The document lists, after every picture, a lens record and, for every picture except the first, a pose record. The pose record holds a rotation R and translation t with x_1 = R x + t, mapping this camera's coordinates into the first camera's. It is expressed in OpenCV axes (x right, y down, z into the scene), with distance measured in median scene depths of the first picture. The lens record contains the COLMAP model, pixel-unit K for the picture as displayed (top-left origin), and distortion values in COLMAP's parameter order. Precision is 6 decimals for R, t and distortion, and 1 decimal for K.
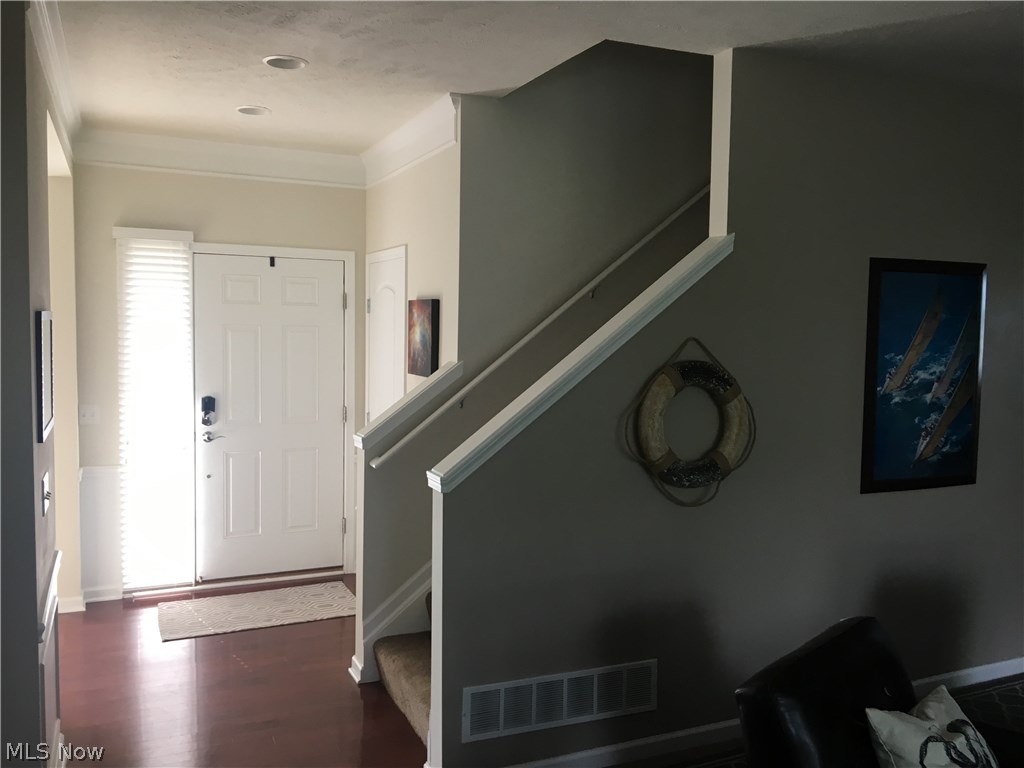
lens RADIAL K [[860.1, 0, 511.1], [0, 860.1, 379.2], [0, 0, 1]] dist [0.087432, -0.151129]
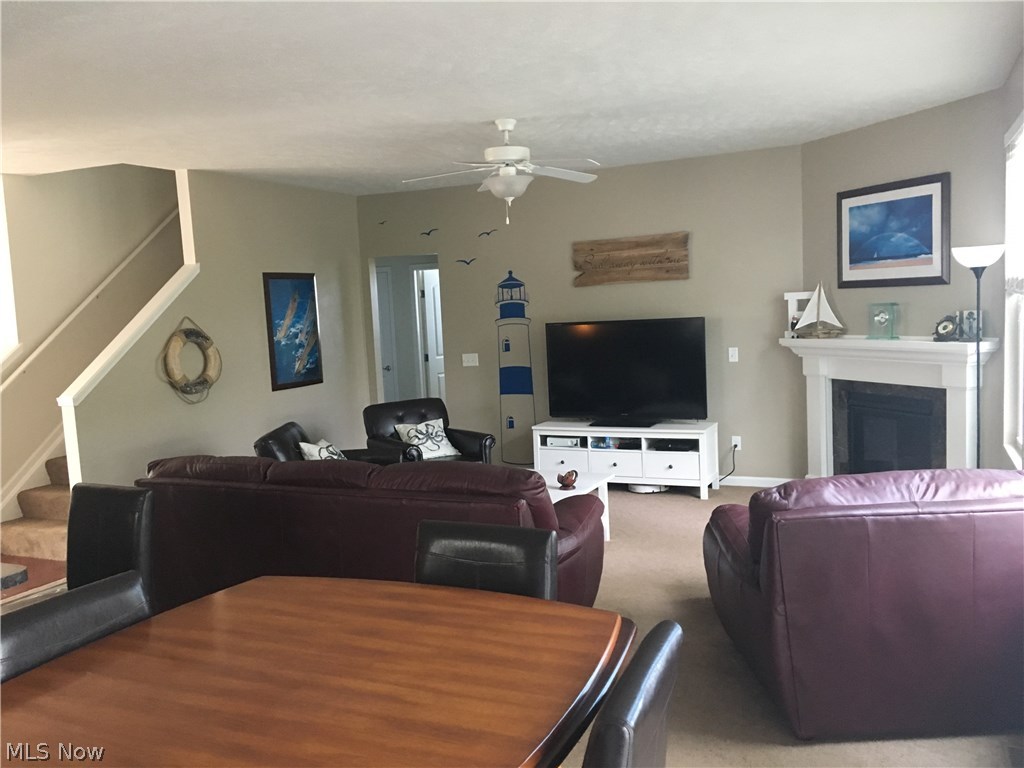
lens RADIAL K [[860.1, 0, 511.1], [0, 860.1, 379.2], [0, 0, 1]] dist [0.087432, -0.151129]
pose [[0.745976, -0.111844, 0.656513, -0.516603], [0.104905, 0.993224, 0.050007, 0.066504], [-0.657658, 0.031568, 0.752655, -0.900274]]
